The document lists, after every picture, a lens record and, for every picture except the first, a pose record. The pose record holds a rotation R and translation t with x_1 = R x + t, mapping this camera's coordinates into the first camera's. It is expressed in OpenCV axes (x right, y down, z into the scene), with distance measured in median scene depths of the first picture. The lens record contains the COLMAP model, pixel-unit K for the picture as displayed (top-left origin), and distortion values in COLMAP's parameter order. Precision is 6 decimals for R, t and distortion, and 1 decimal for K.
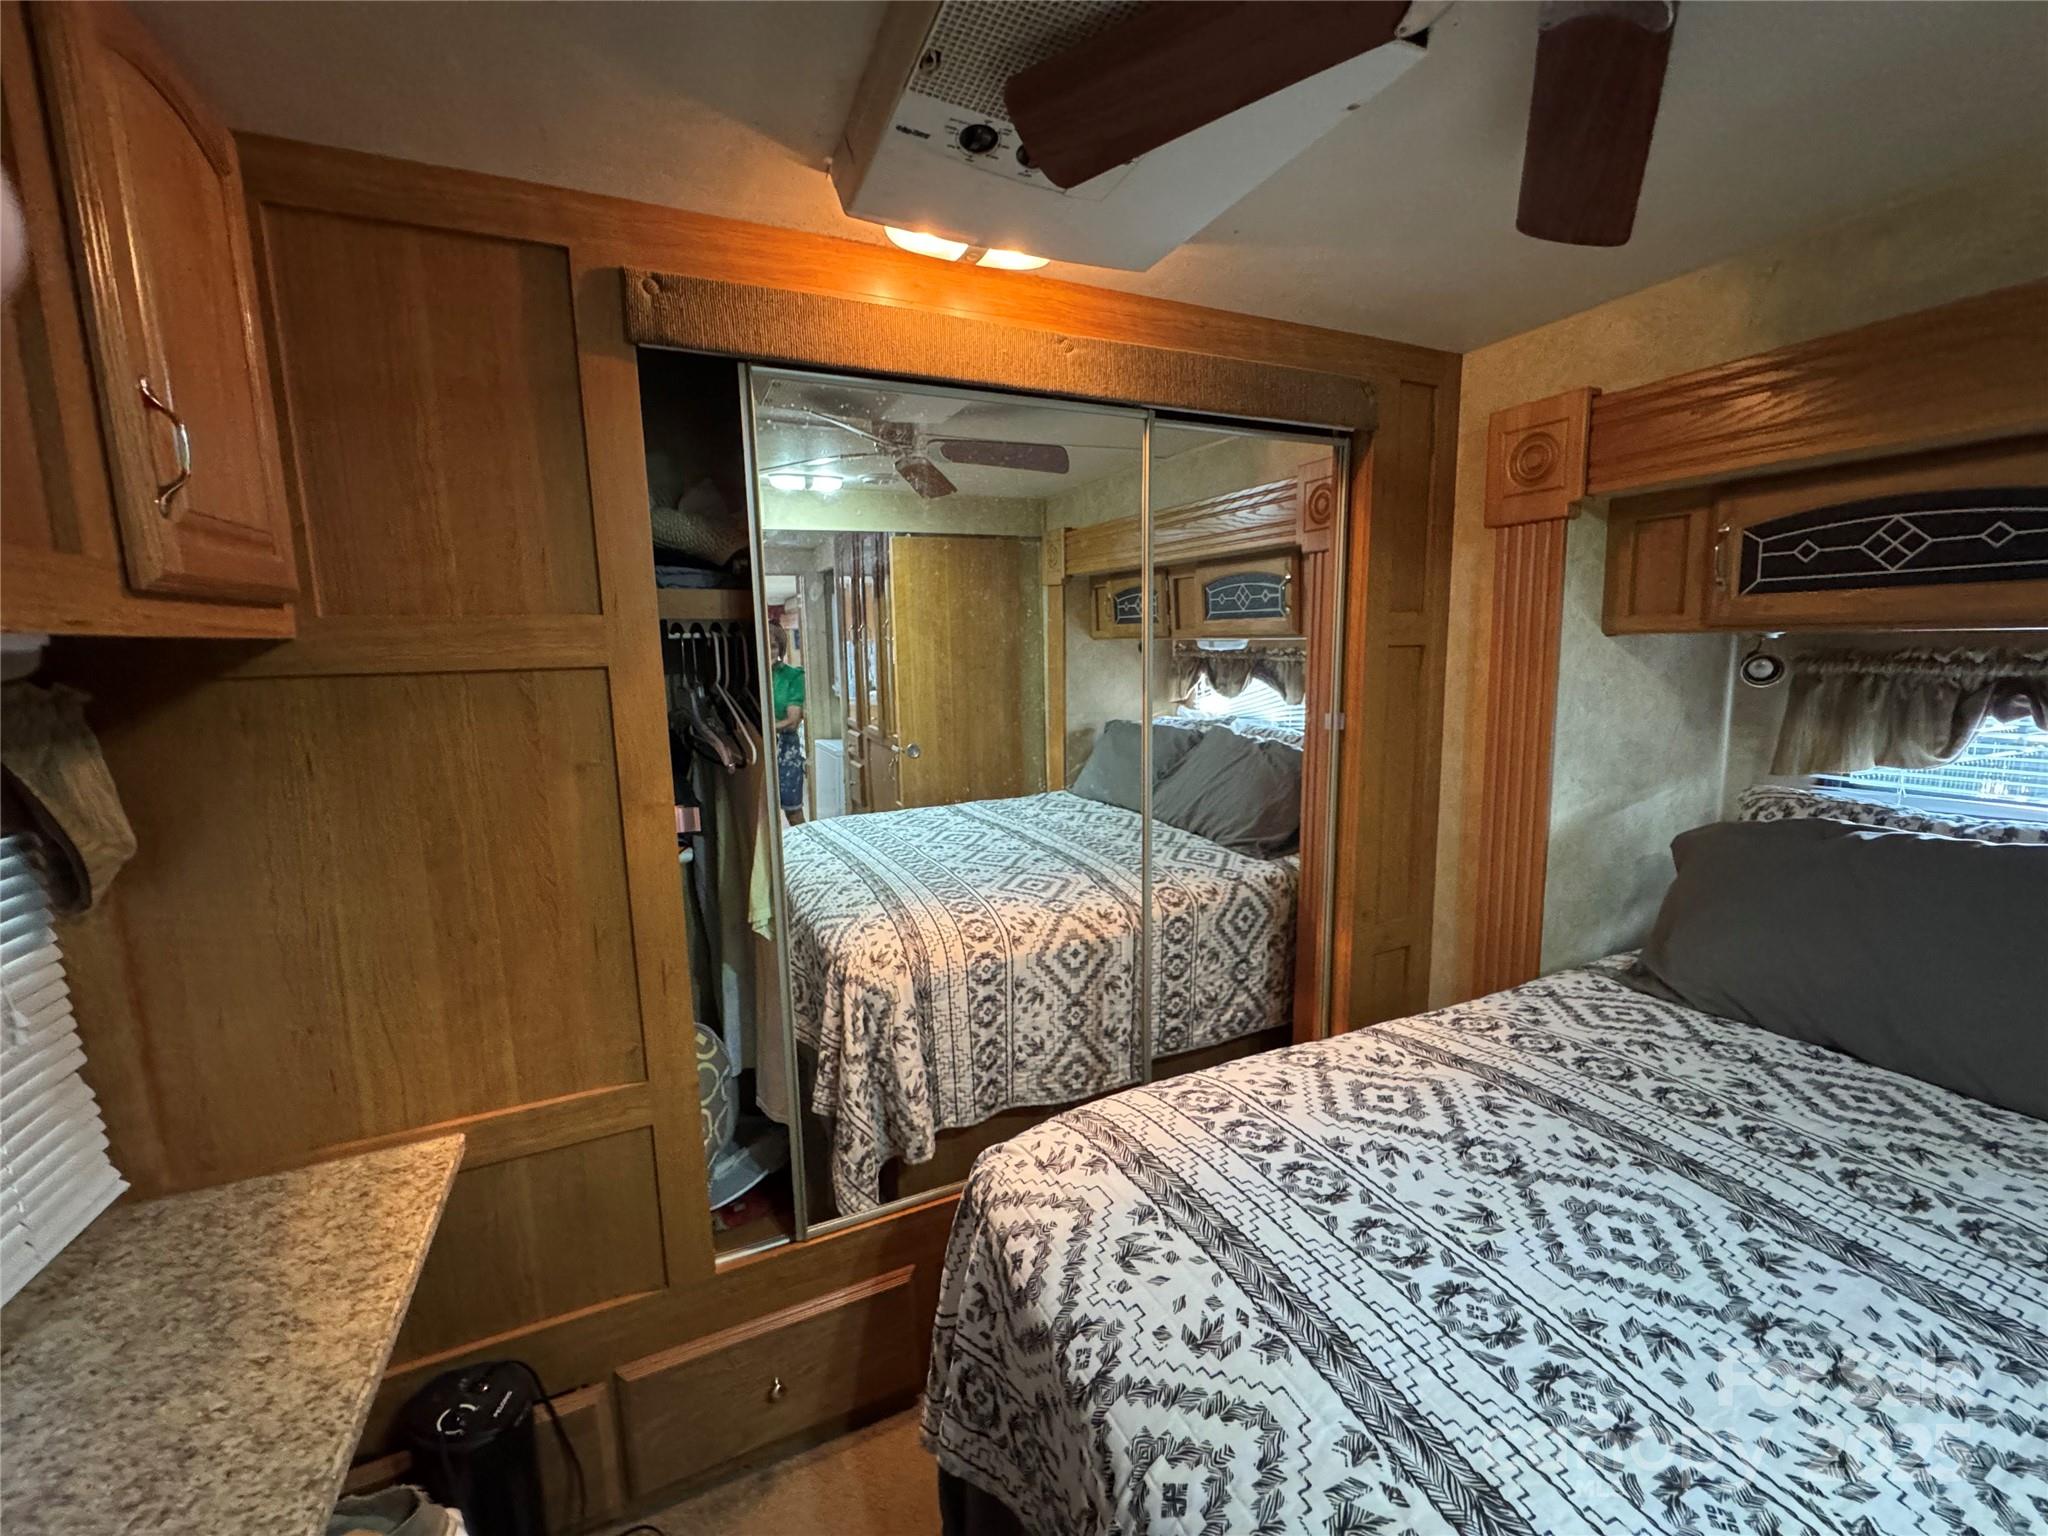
lens RADIAL K [[821.6, 0, 1025.7], [0, 821.6, 766.1], [0, 0, 1]] dist [-0.001469, -0.000300]
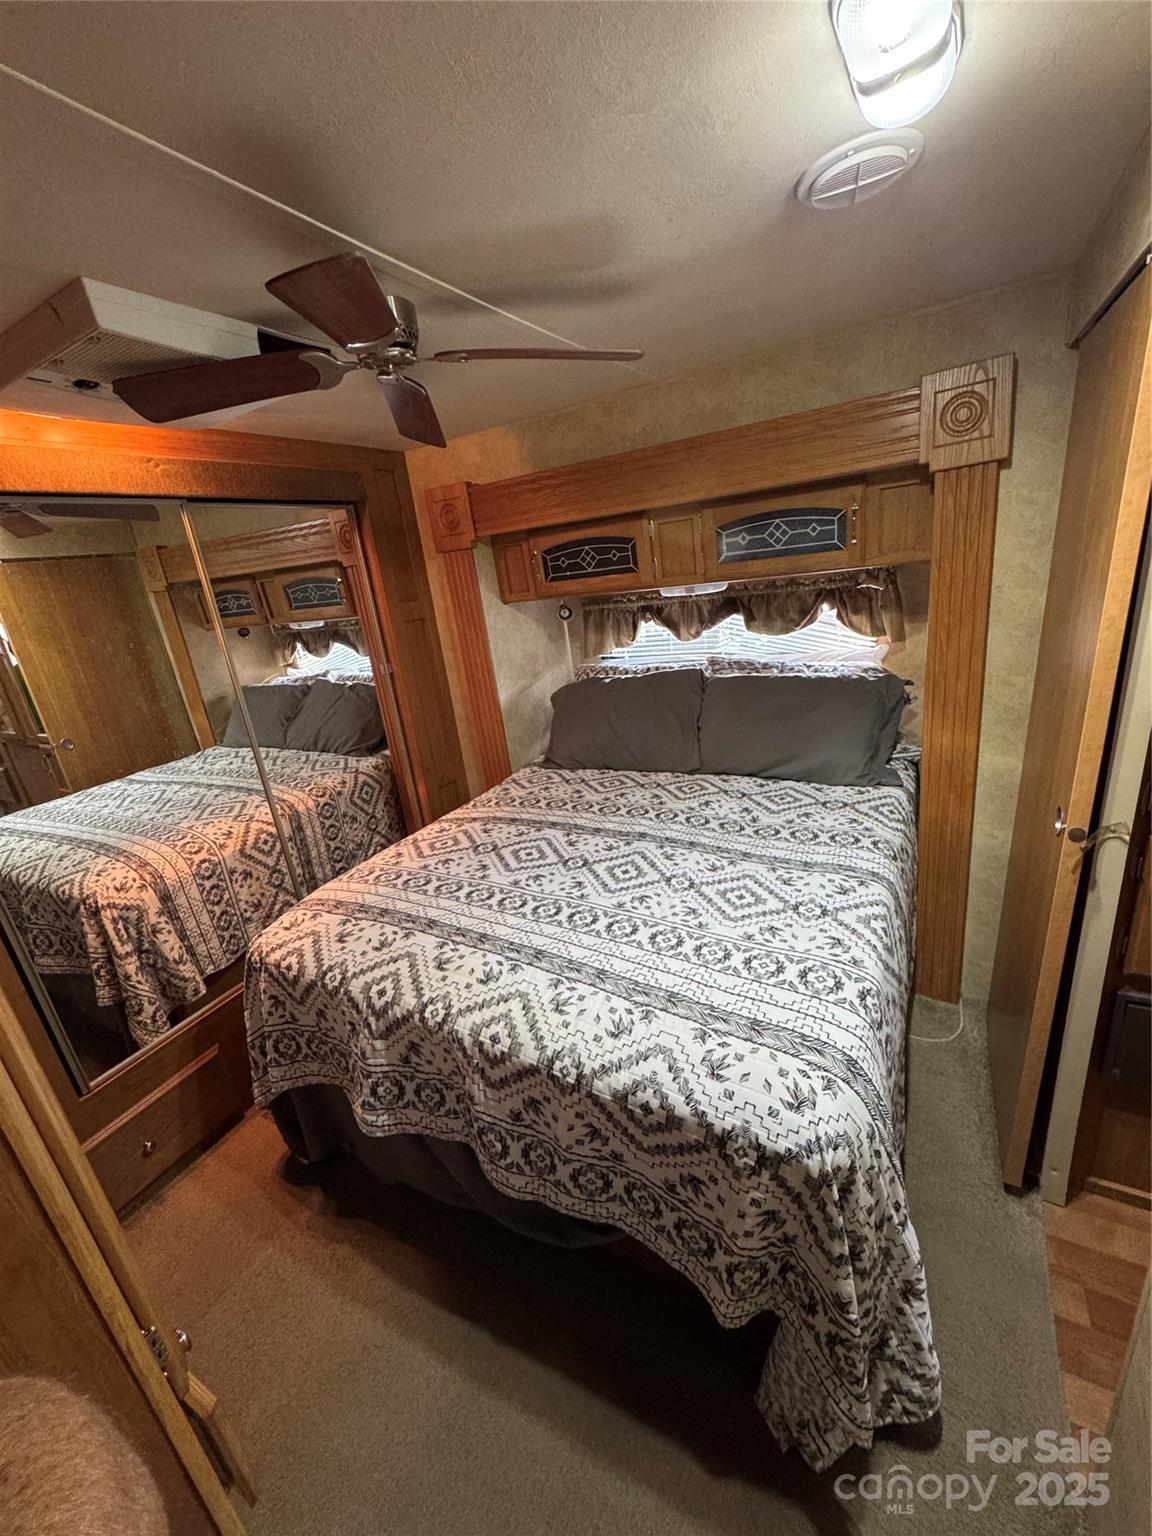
lens RADIAL K [[616.2, 0, 577.6], [0, 616.2, 769.0], [0, 0, 1]] dist [-0.001469, -0.000300]
pose [[0.798129, -0.262798, 0.542151, -0.072297], [0.192555, 0.963924, 0.183775, -0.011027], [-0.570888, -0.042282, 0.819938, -0.342583]]
